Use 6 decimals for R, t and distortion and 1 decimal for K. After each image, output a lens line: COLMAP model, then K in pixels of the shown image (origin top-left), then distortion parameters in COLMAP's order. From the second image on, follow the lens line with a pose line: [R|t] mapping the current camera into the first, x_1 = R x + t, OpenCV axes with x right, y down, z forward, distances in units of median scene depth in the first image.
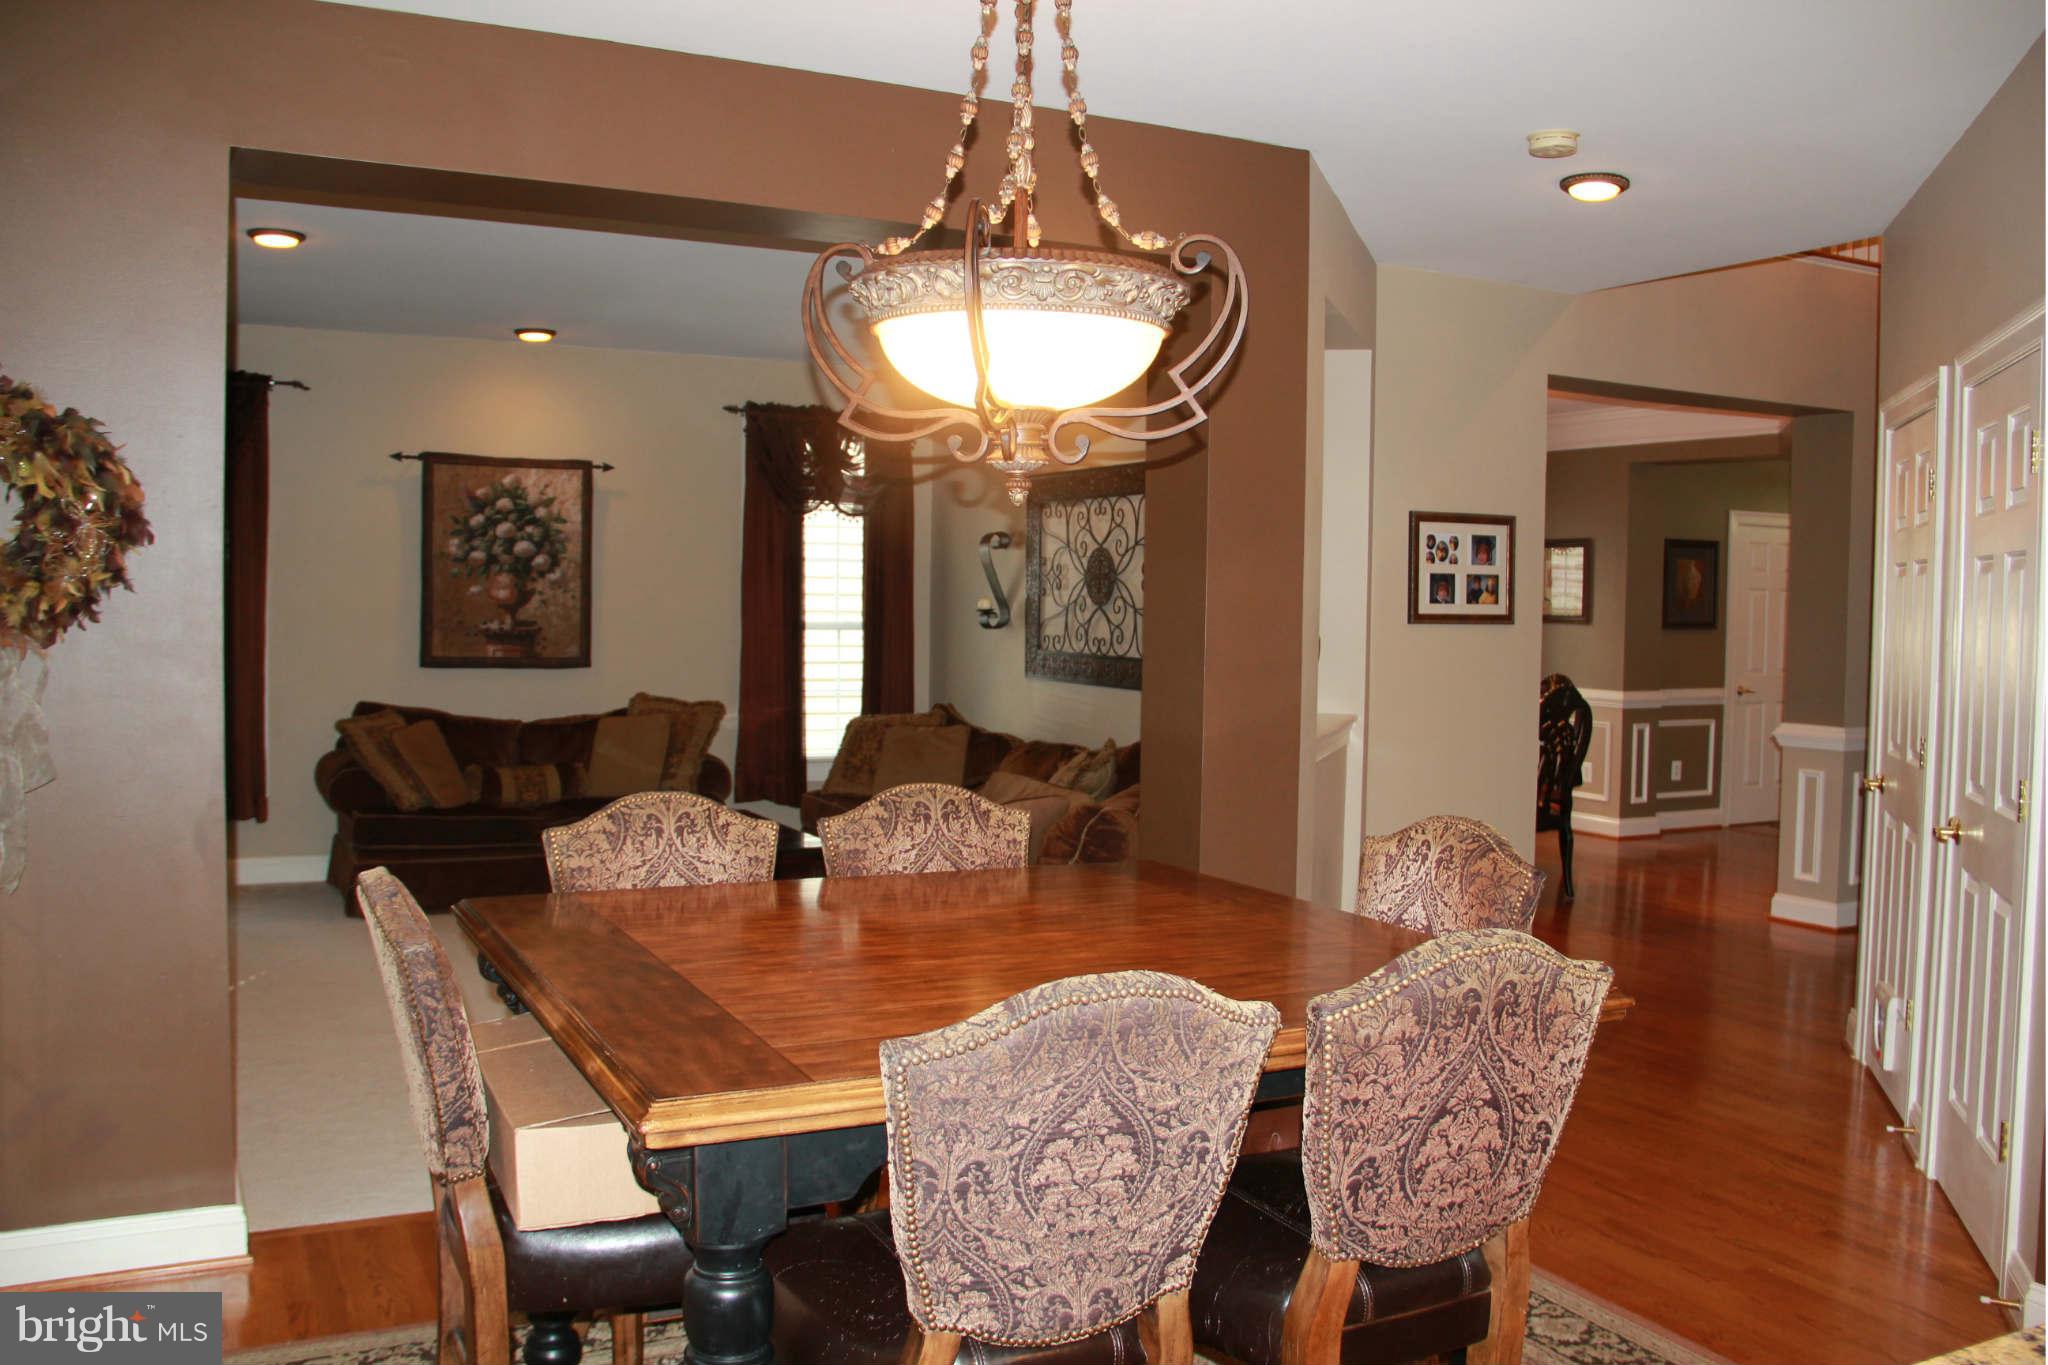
lens RADIAL K [[1708.3, 0, 1025.7], [0, 1708.3, 690.2], [0, 0, 1]] dist [-0.165765, 0.109374]
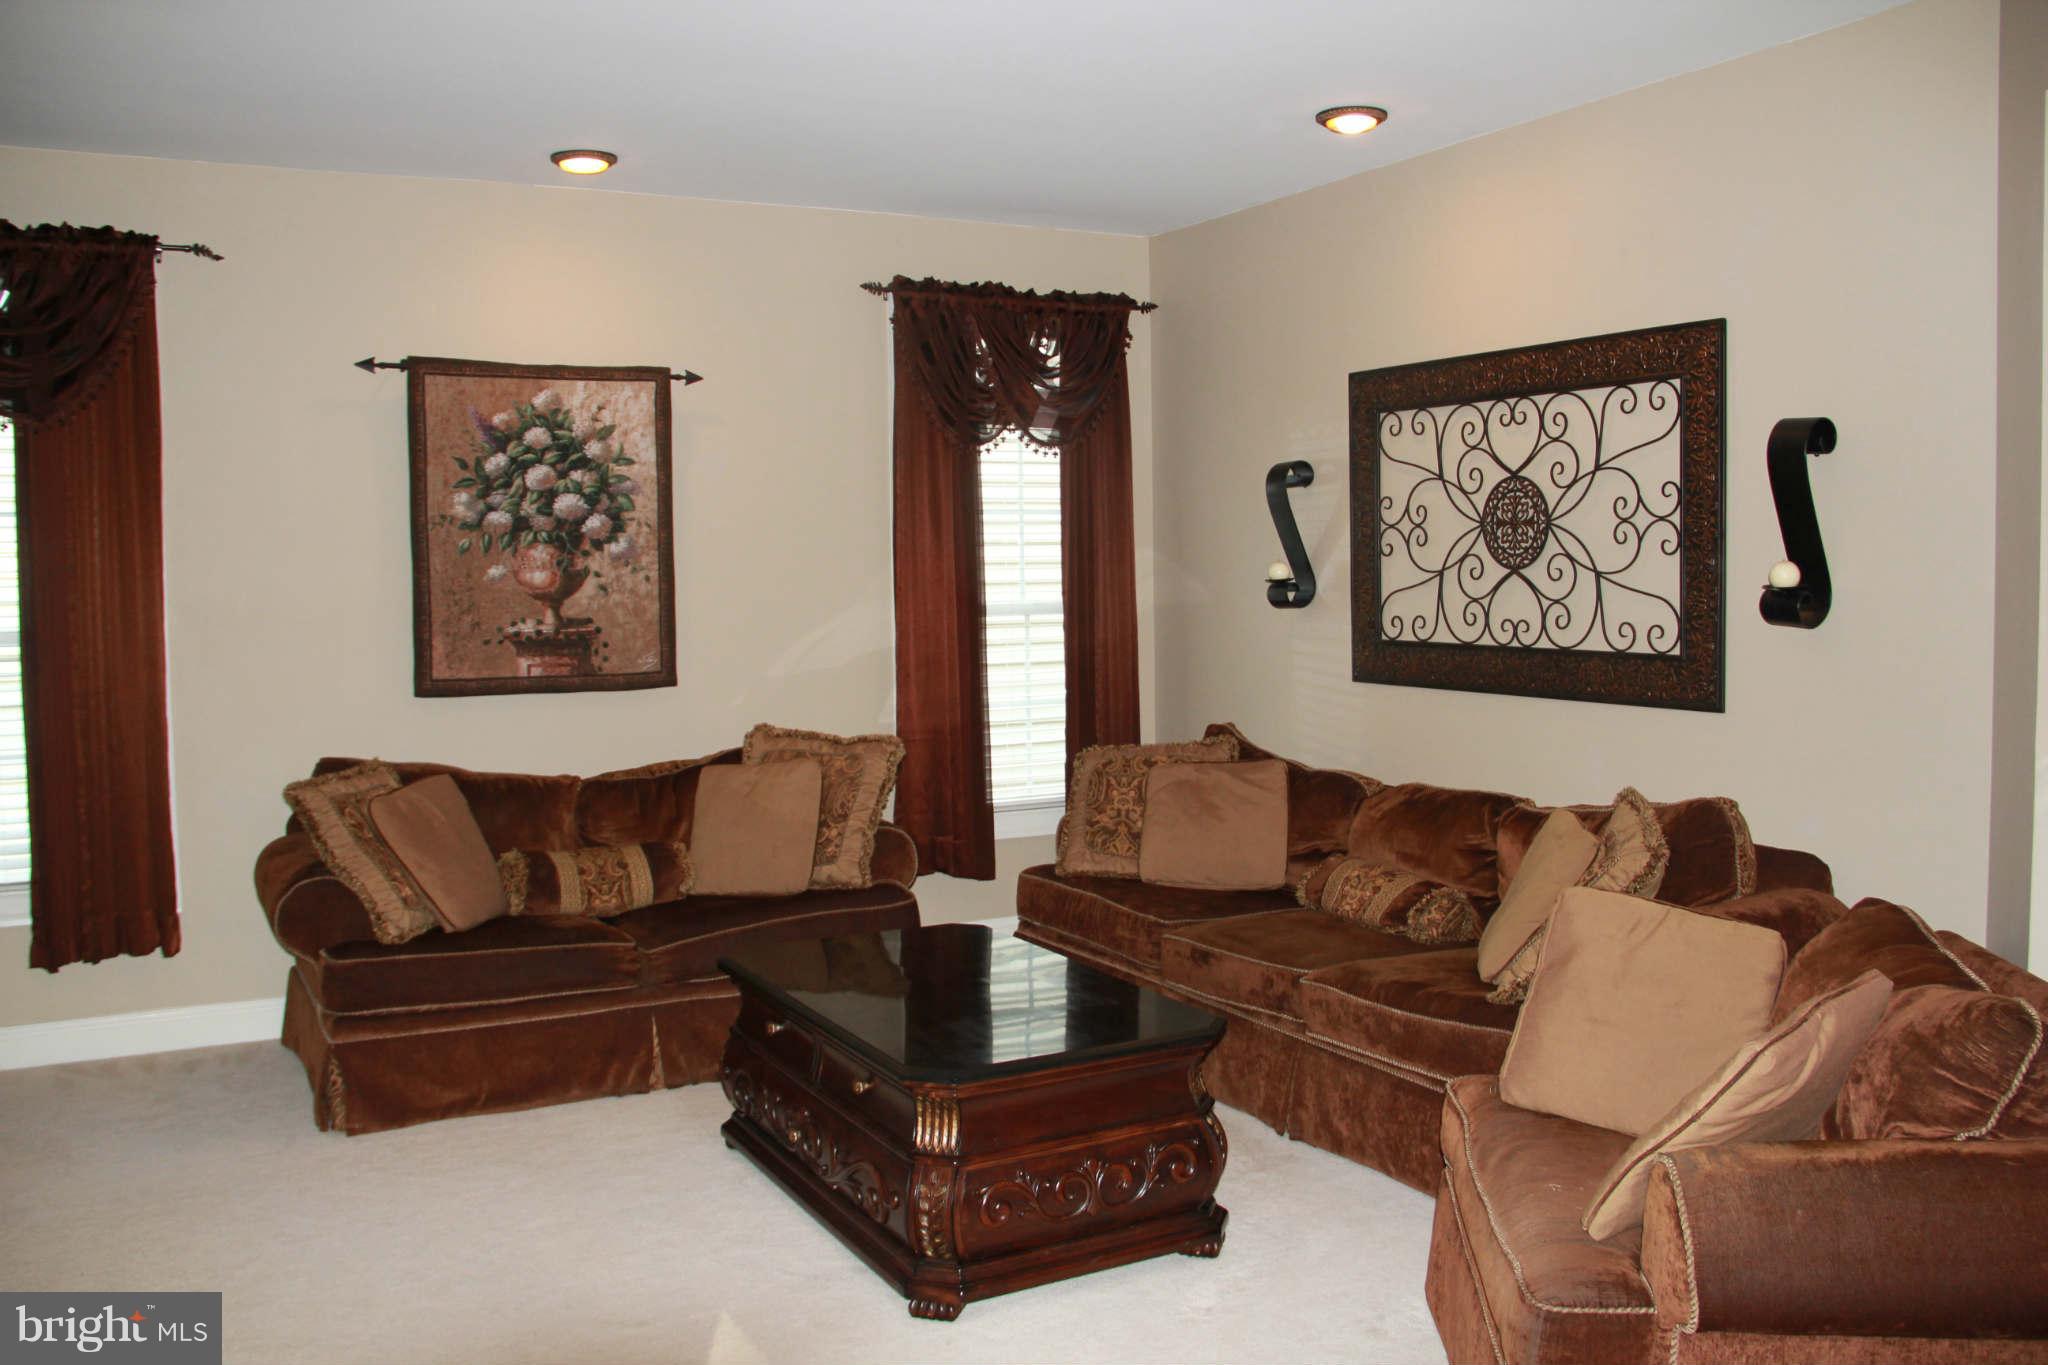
lens RADIAL K [[1708.3, 0, 1021.5], [0, 1708.3, 684.6], [0, 0, 1]] dist [-0.165765, 0.109374]
pose [[0.999135, -0.032621, 0.025785, -0.145803], [0.032196, 0.999341, 0.016750, -0.021388], [-0.026314, -0.015905, 0.999527, 0.354339]]
